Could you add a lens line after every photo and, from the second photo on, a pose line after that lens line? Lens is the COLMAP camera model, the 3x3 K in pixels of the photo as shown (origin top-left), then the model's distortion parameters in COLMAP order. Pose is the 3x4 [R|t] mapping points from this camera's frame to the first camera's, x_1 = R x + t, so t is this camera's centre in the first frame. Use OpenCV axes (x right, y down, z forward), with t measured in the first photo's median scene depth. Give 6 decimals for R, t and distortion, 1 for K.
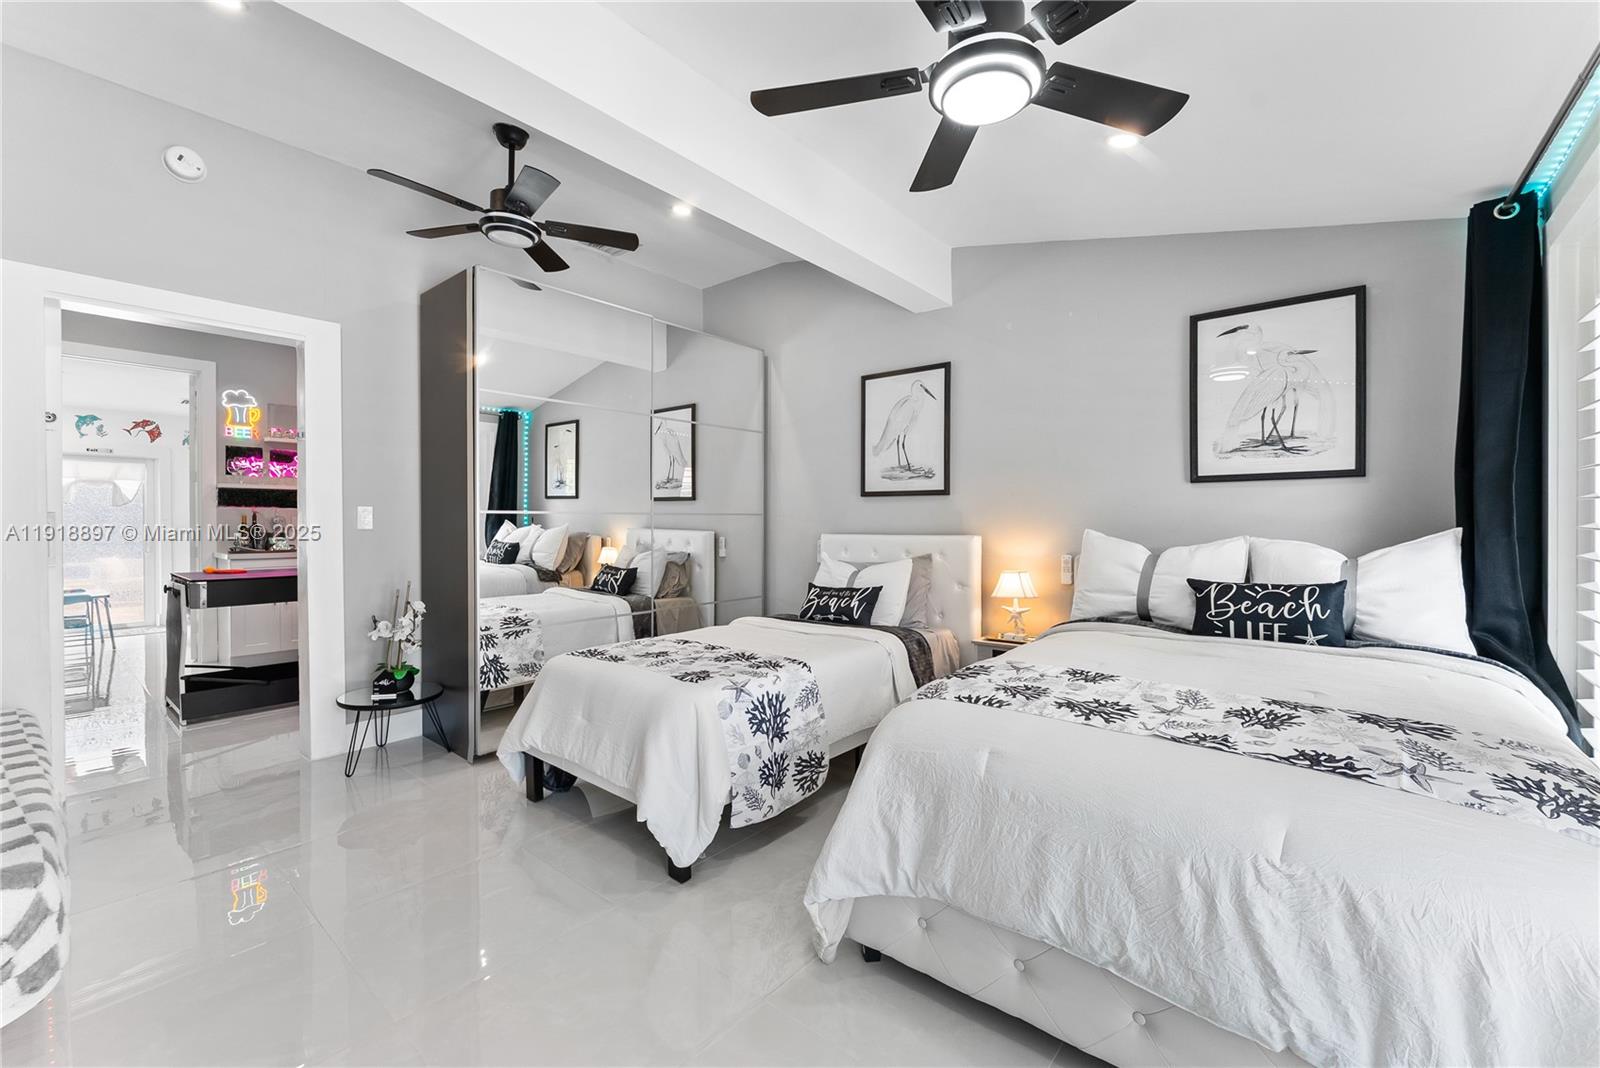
lens RADIAL K [[655.0, 0, 804.4], [0, 655.0, 528.3], [0, 0, 1]] dist [0.000022, 0.000101]
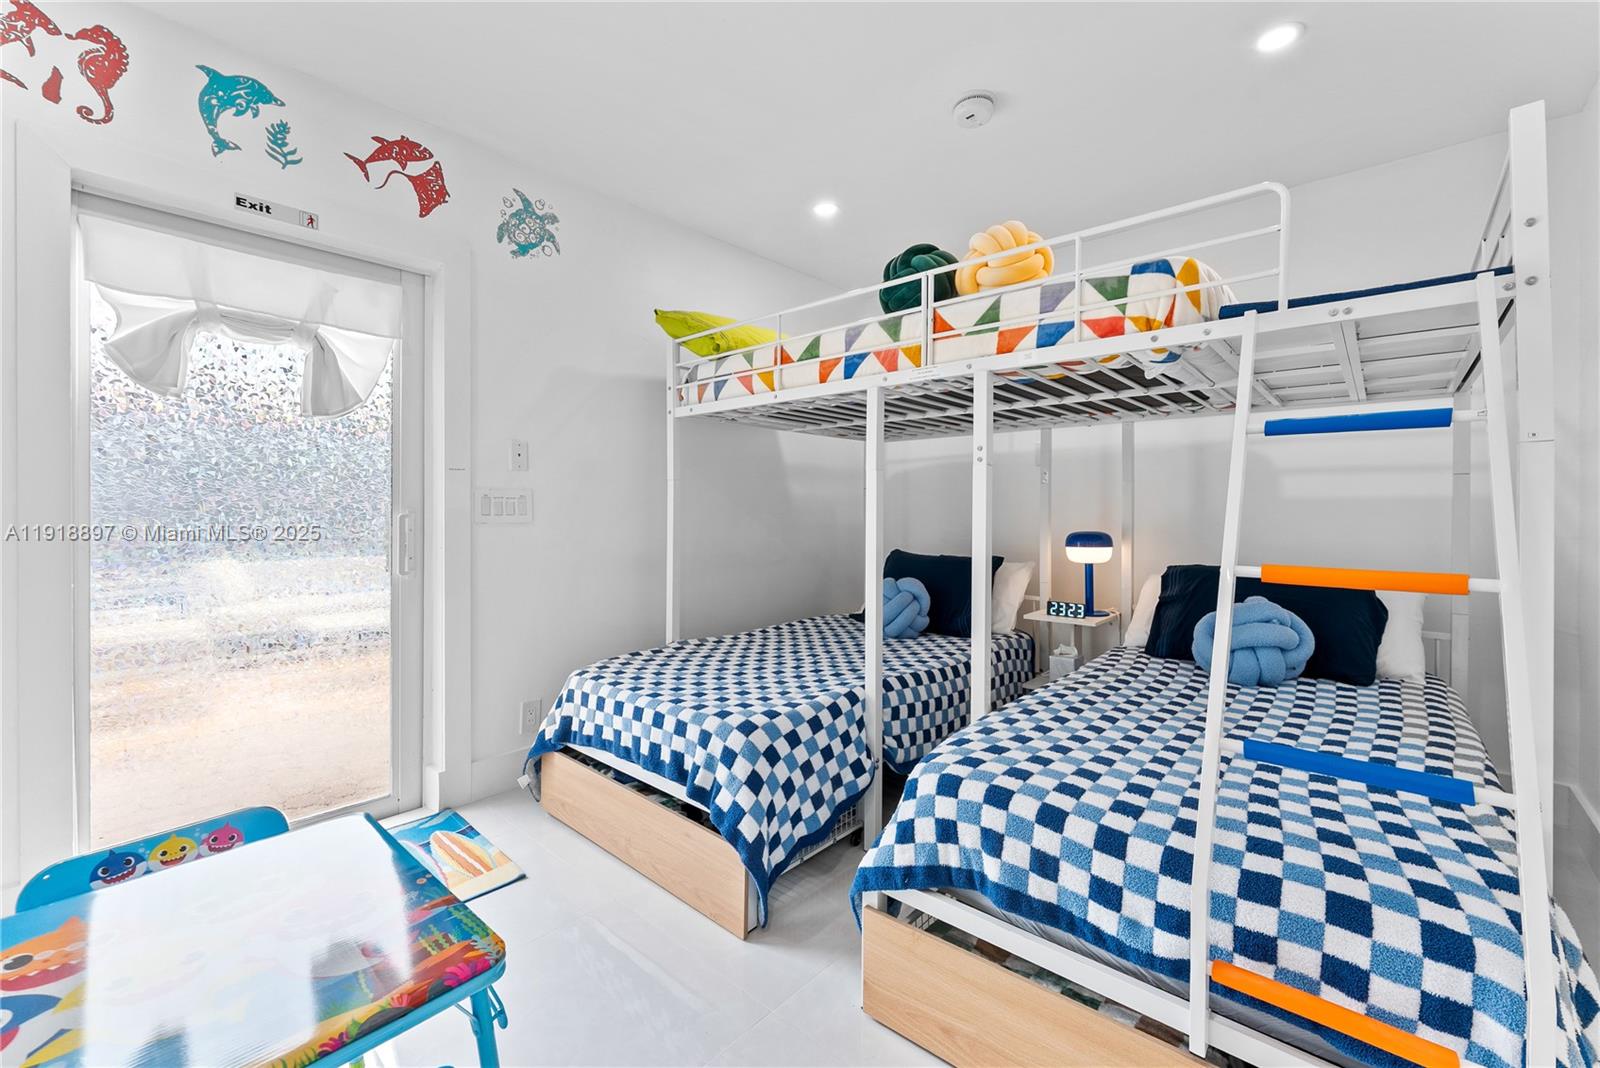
lens RADIAL K [[649.3, 0, 798.4], [0, 649.3, 515.0], [0, 0, 1]] dist [-0.000637, -0.000071]
pose [[0.998950, 0.003419, -0.045685, -0.993310], [-0.003493, 0.999993, -0.001549, 0.011178], [0.045680, 0.001706, 0.998955, 0.867467]]
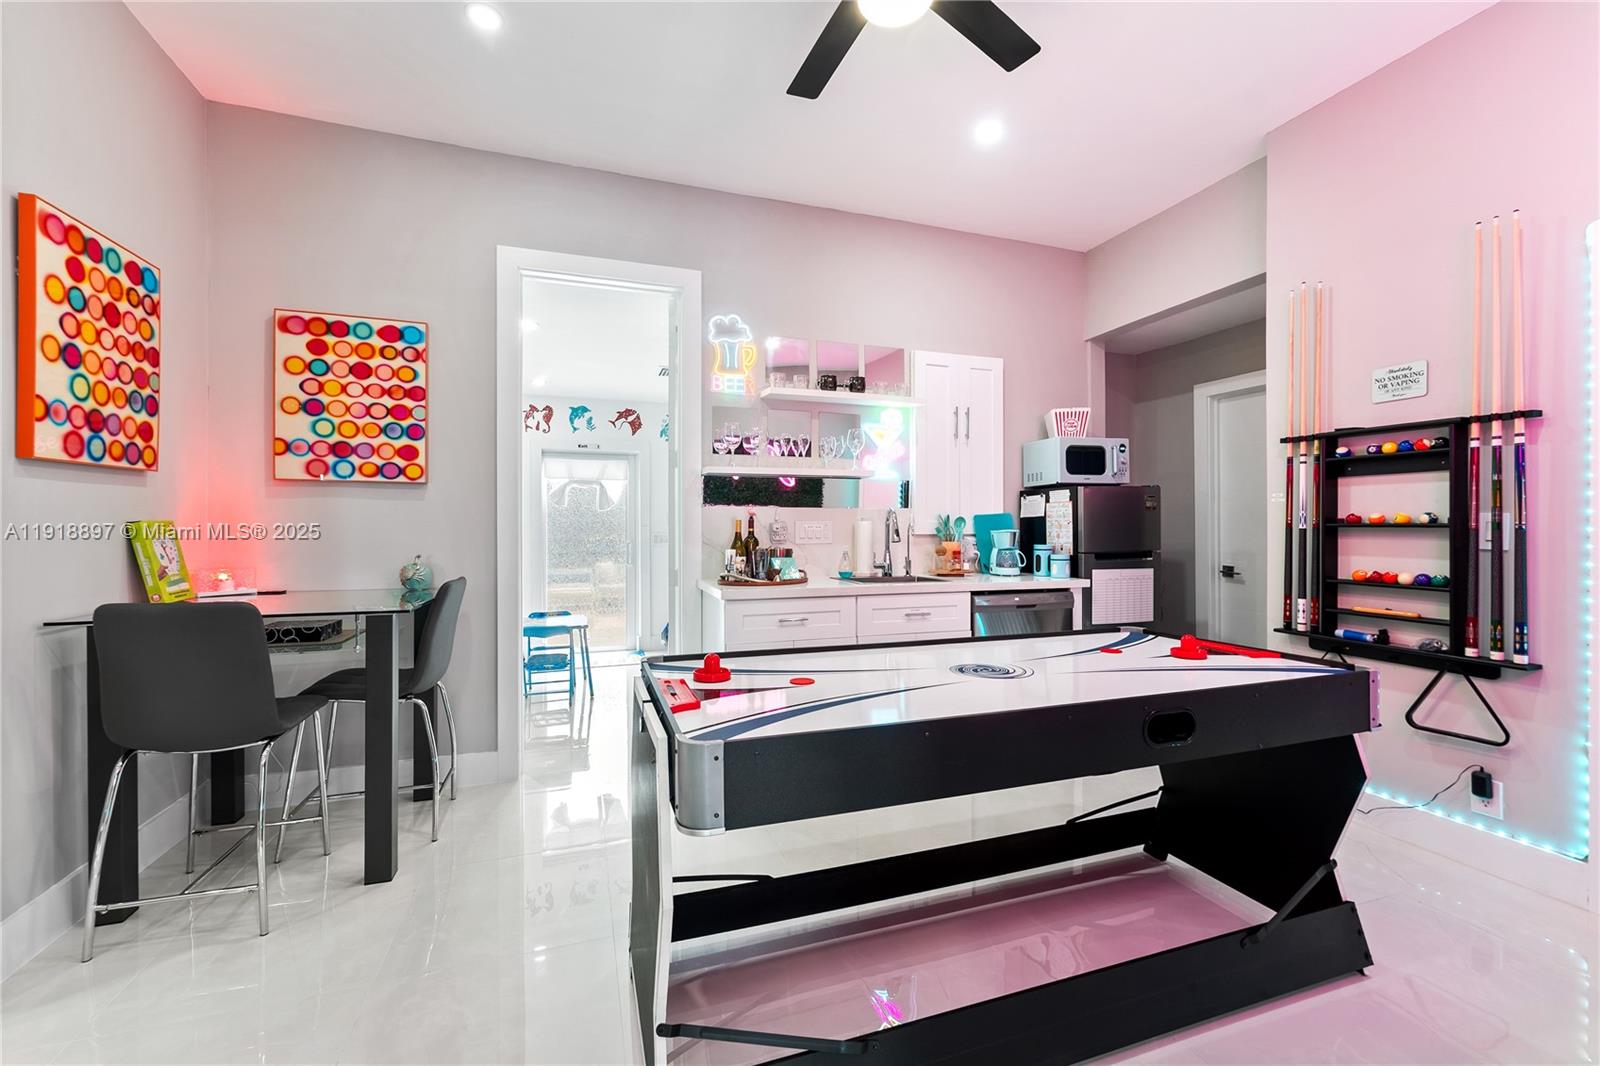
lens RADIAL K [[655.0, 0, 804.4], [0, 655.0, 527.3], [0, 0, 1]] dist [0.000022, 0.000101]
pose [[0.856818, -0.002554, -0.515613, -0.457460], [-0.000550, 0.999983, -0.005868, -0.008980], [0.515619, 0.005311, 0.856801, 0.480539]]
